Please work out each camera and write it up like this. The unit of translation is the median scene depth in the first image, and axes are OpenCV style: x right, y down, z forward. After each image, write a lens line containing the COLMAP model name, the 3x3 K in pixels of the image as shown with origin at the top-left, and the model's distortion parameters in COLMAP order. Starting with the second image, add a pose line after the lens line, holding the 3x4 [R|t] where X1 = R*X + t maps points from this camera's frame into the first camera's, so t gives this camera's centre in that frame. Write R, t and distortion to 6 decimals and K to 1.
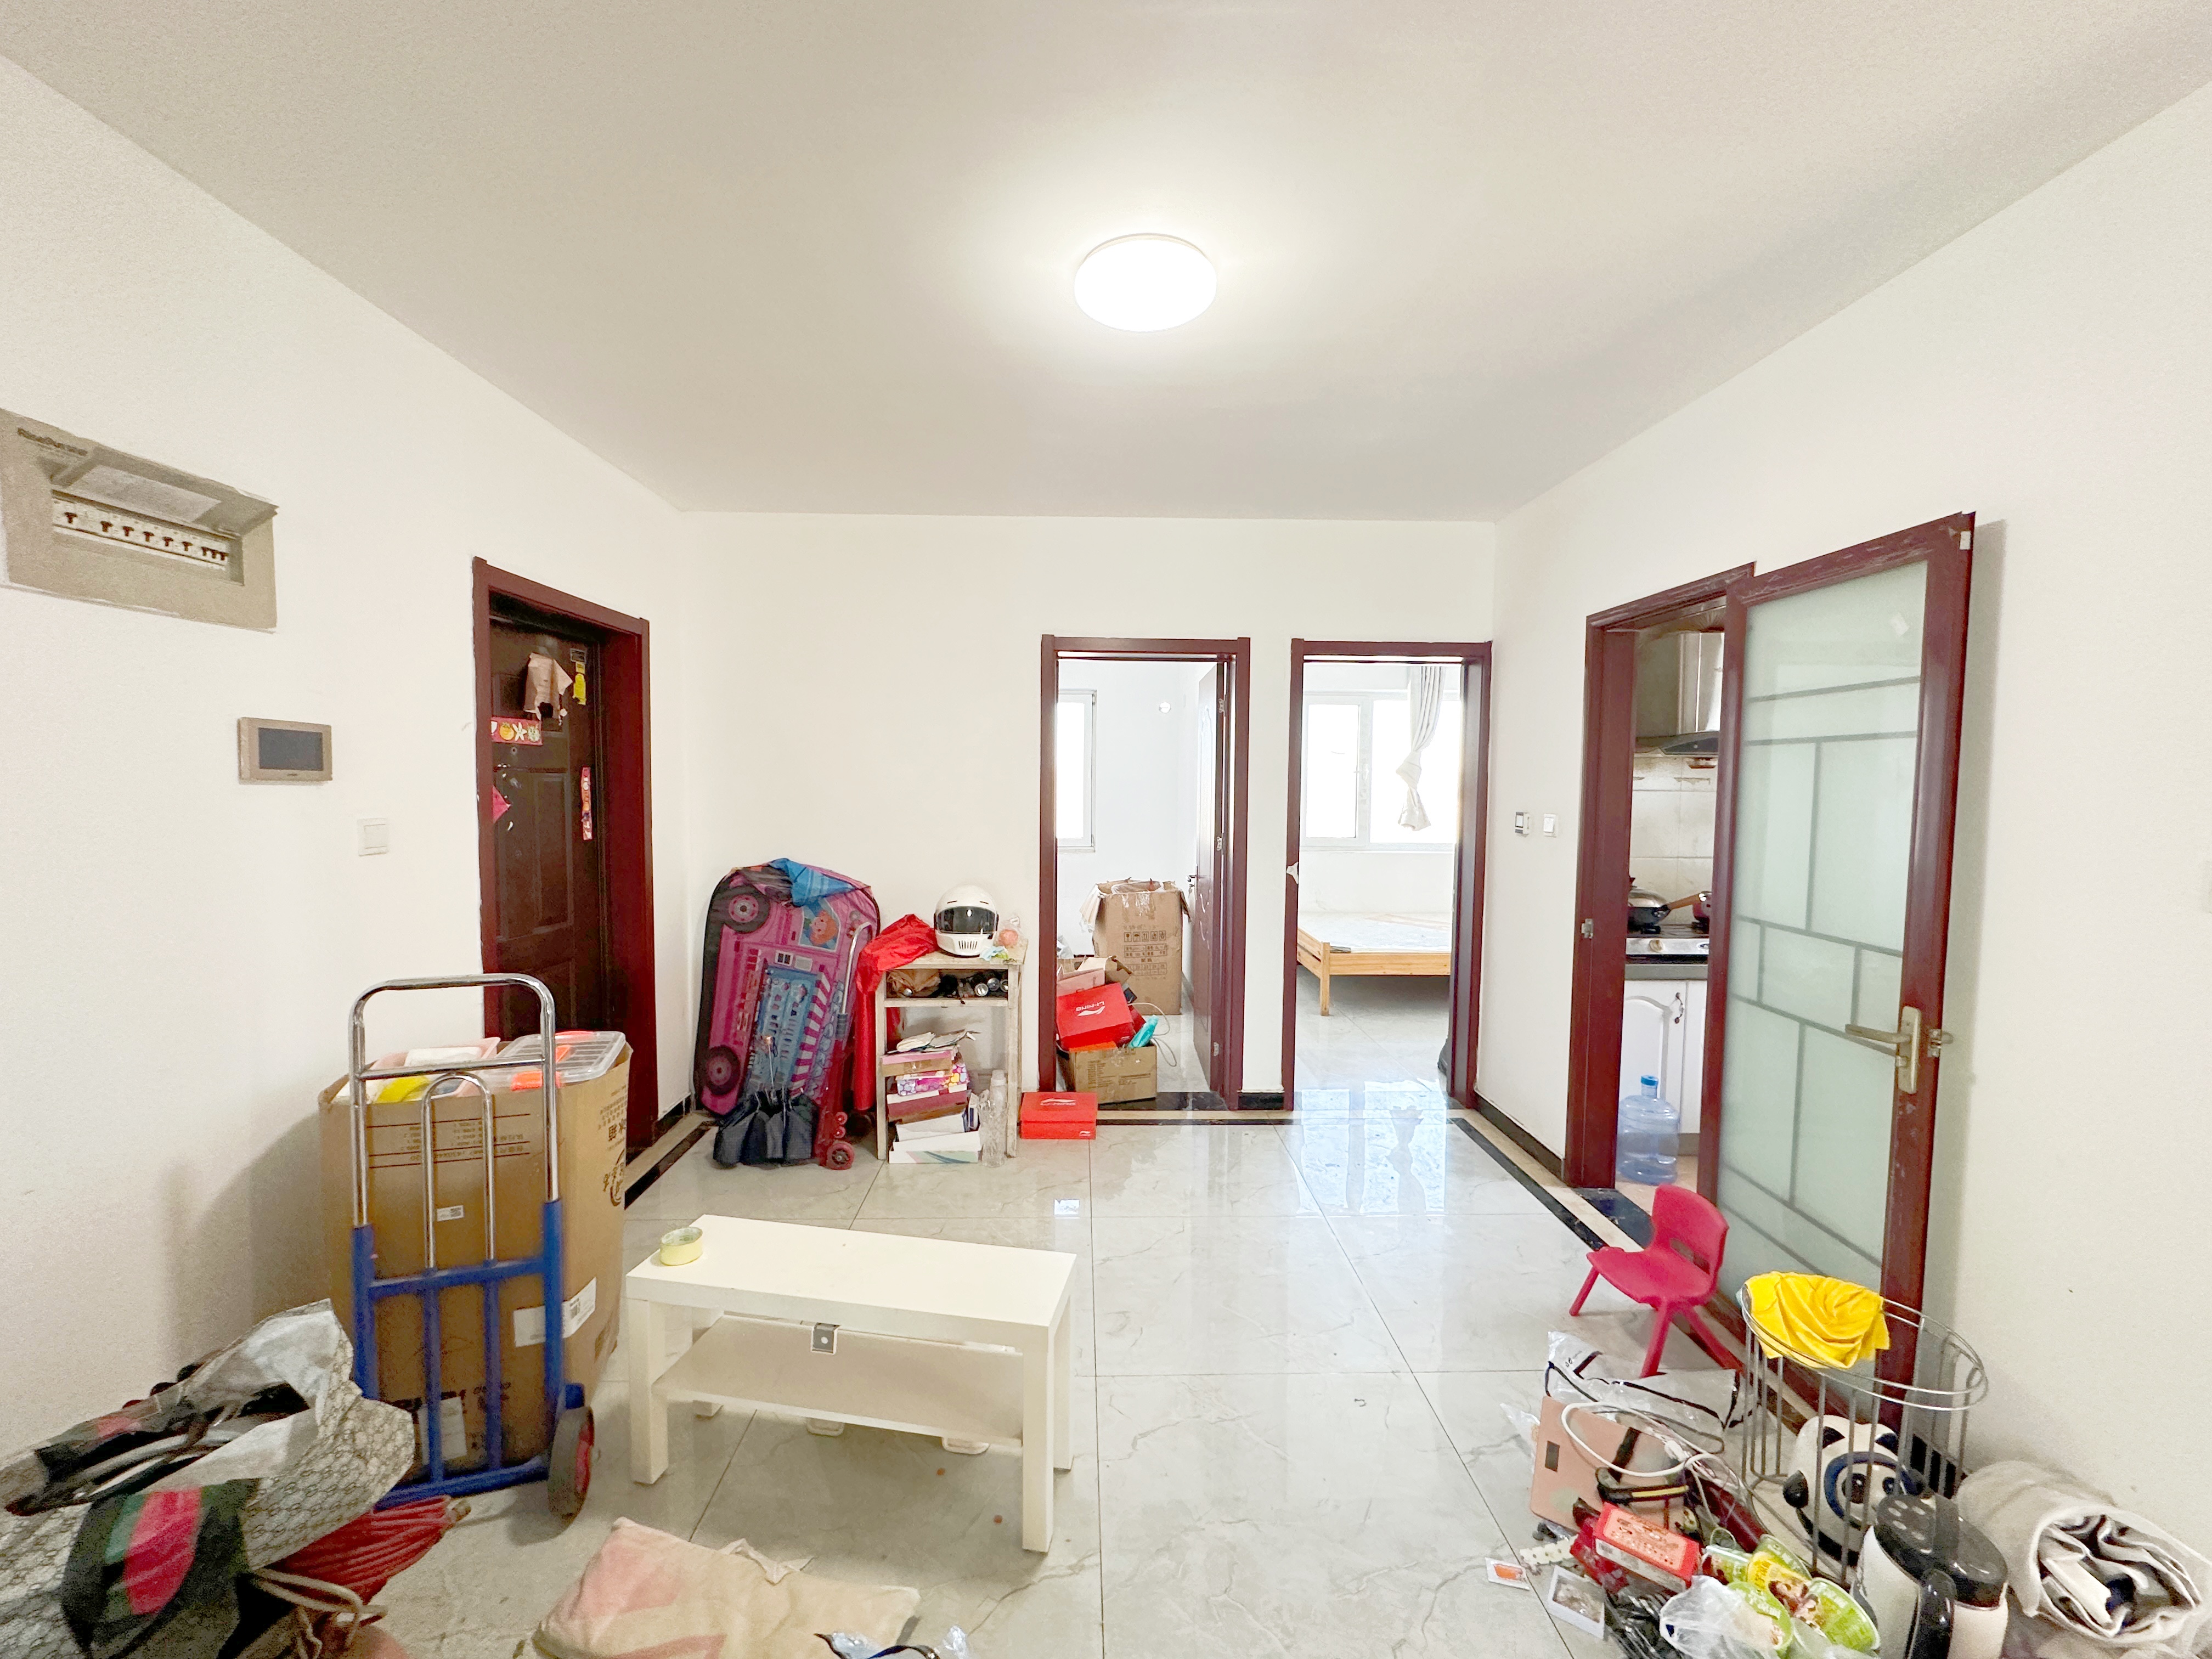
lens RADIAL K [[880.2, 0, 1095.2], [0, 880.2, 826.1], [0, 0, 1]] dist [-0.000066, 0.000050]
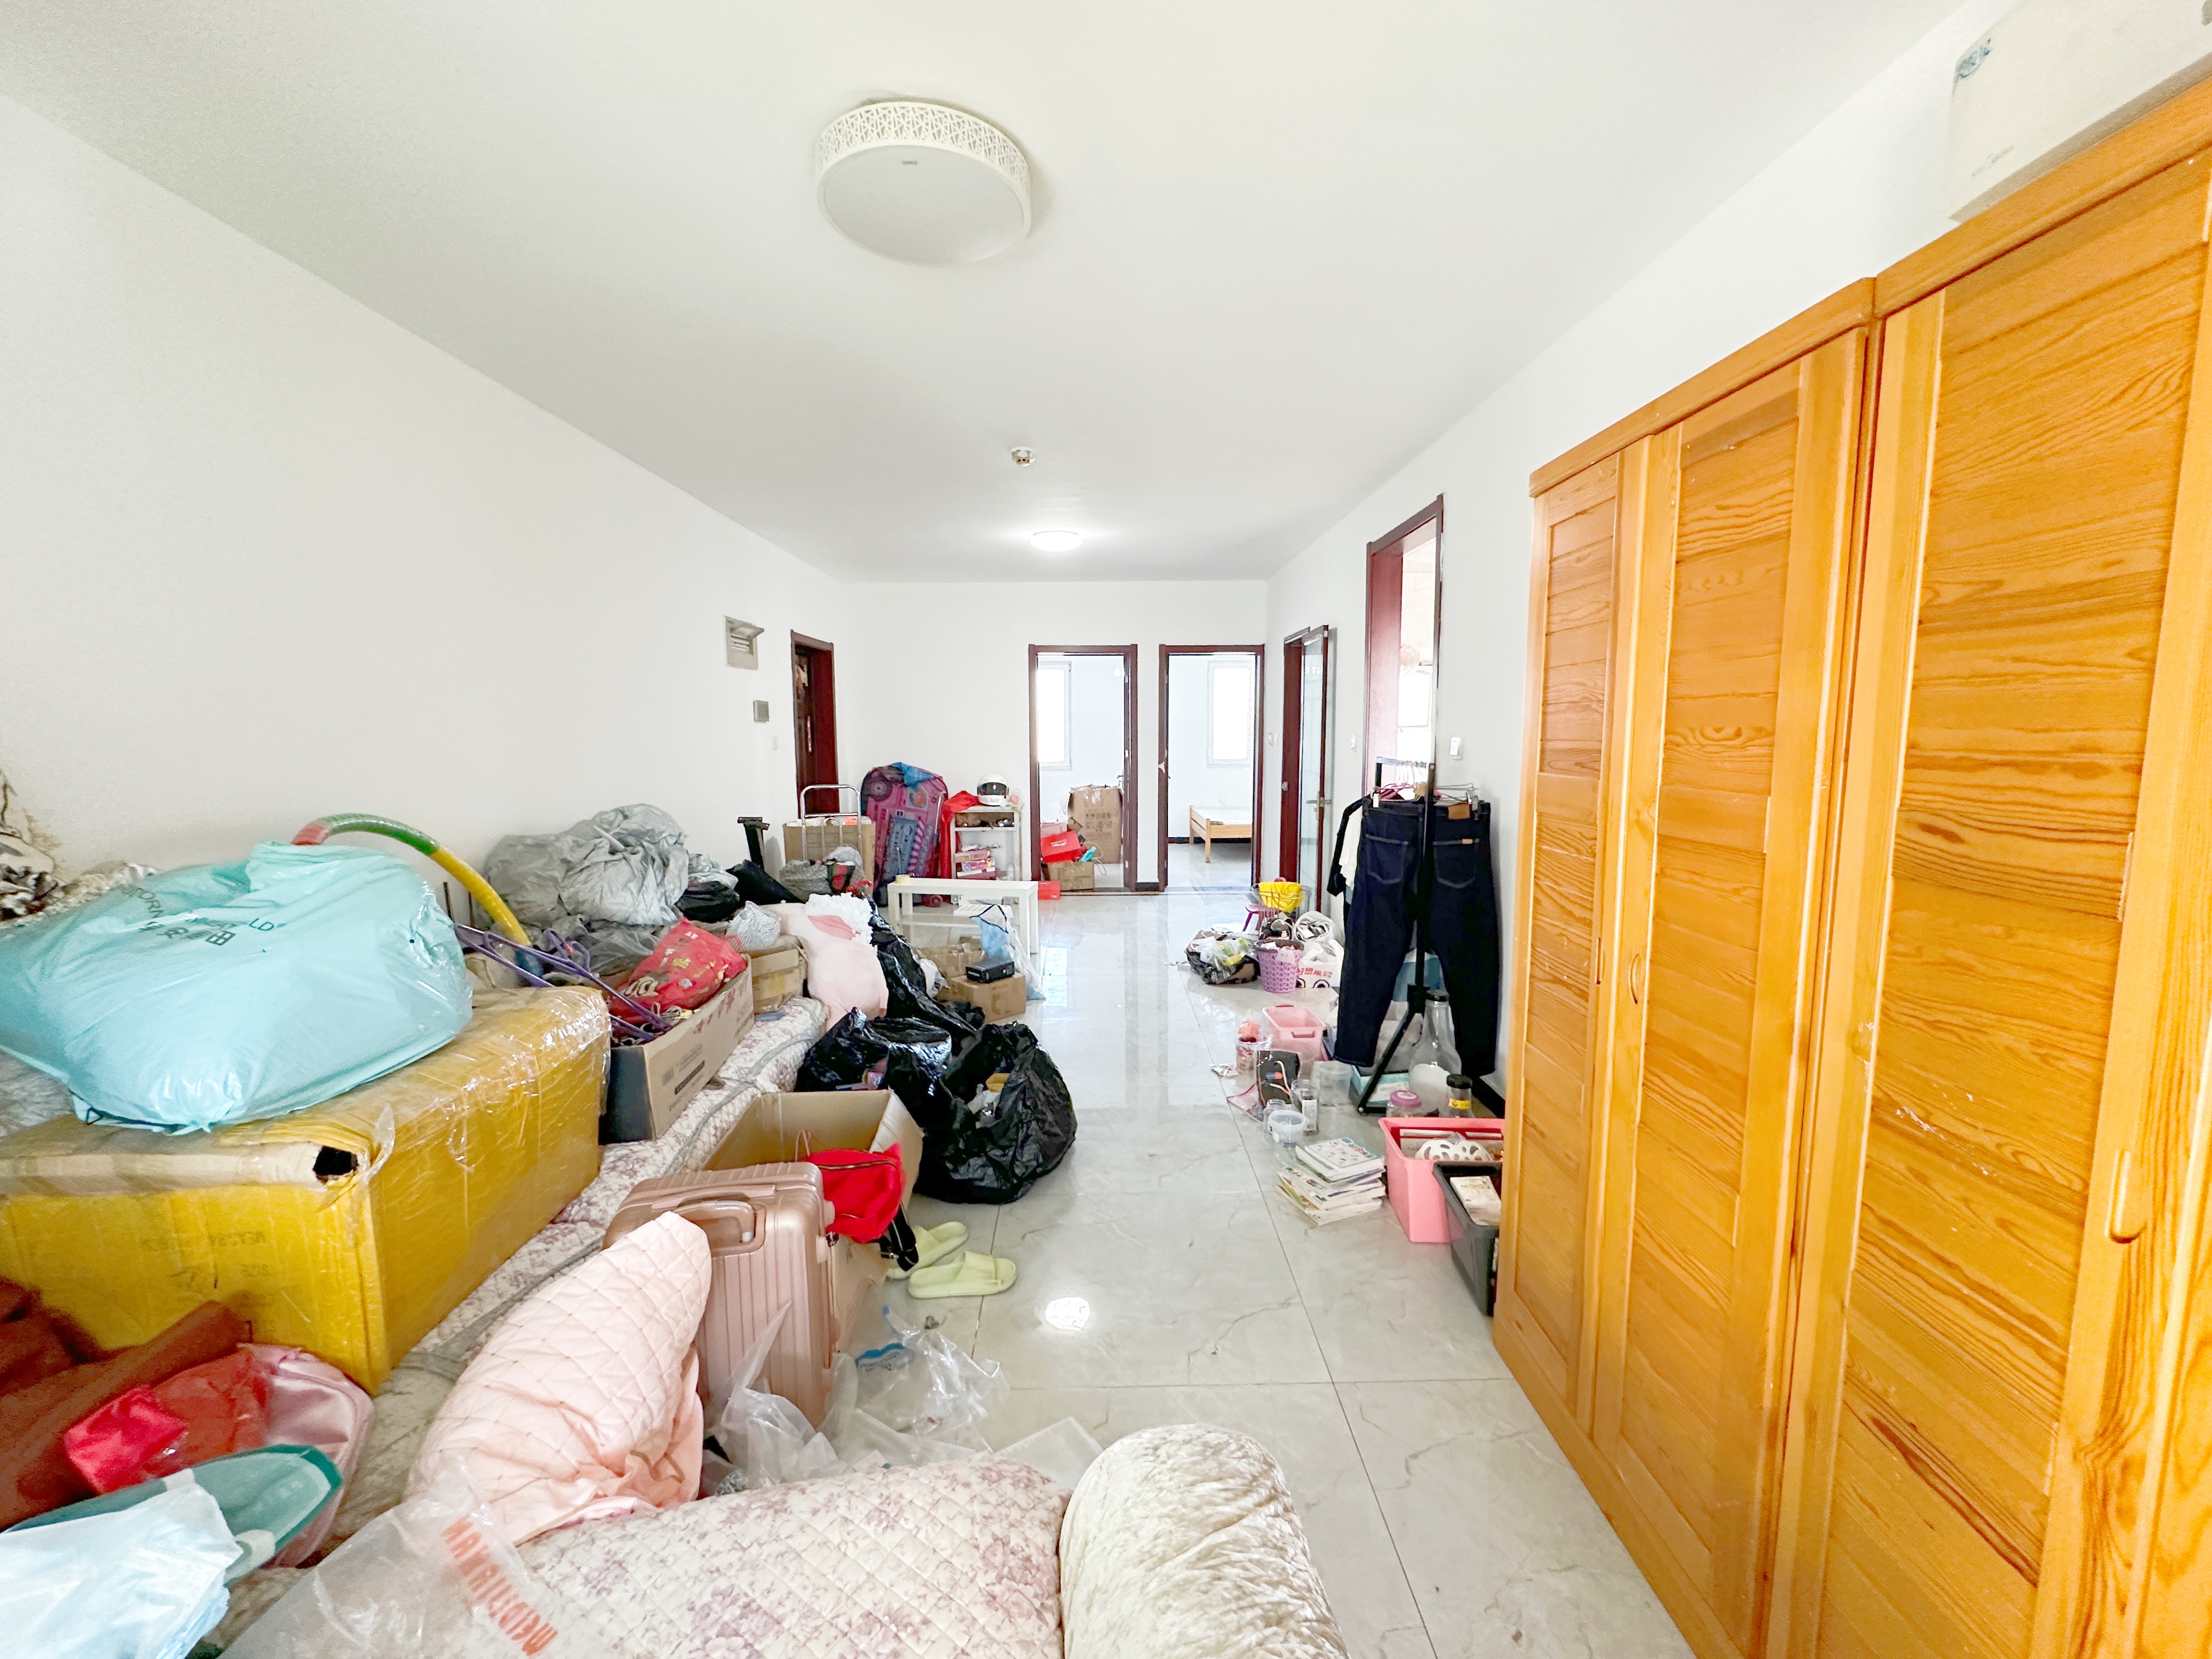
lens RADIAL K [[880.2, 0, 1128.8], [0, 880.2, 832.6], [0, 0, 1]] dist [-0.000066, 0.000050]
pose [[0.999553, -0.013907, 0.026473, 0.104208], [0.012098, 0.997659, 0.067303, 0.065949], [-0.027347, -0.066953, 0.997381, -0.967326]]
